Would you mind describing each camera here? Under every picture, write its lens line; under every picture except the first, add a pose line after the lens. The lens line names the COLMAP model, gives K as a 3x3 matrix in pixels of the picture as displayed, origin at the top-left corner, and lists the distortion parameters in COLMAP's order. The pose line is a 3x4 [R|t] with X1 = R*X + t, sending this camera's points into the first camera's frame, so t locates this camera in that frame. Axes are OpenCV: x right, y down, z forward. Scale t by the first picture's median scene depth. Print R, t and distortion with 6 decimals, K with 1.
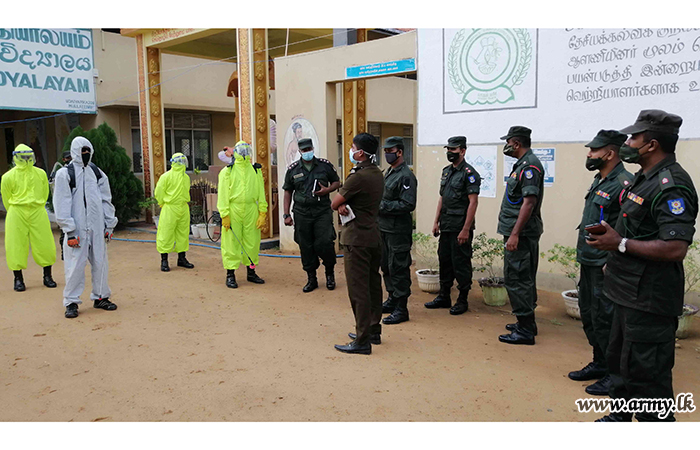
lens RADIAL K [[547.4, 0, 350.1], [0, 547.4, 222.9], [0, 0, 1]] dist [-0.006375, 0.002771]
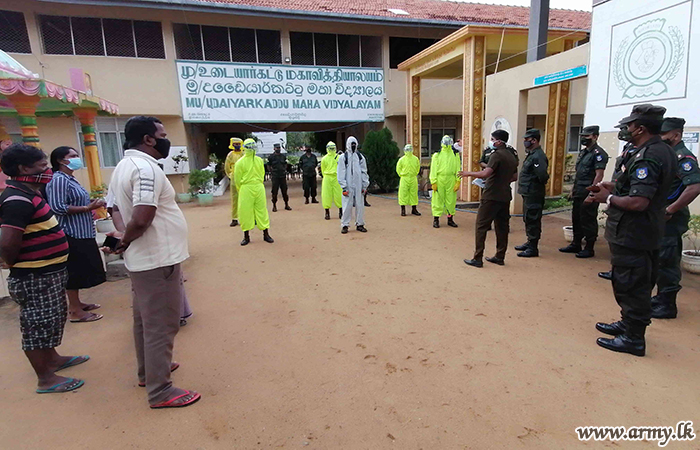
lens RADIAL K [[379.1, 0, 350.8], [0, 379.1, 225.6], [0, 0, 1]] dist [0.002759, -0.007857]
pose [[0.850794, 0.083741, -0.518785, 0.153917], [-0.039344, 0.994601, 0.096022, 0.014530], [0.524025, -0.061284, 0.849495, -0.088011]]
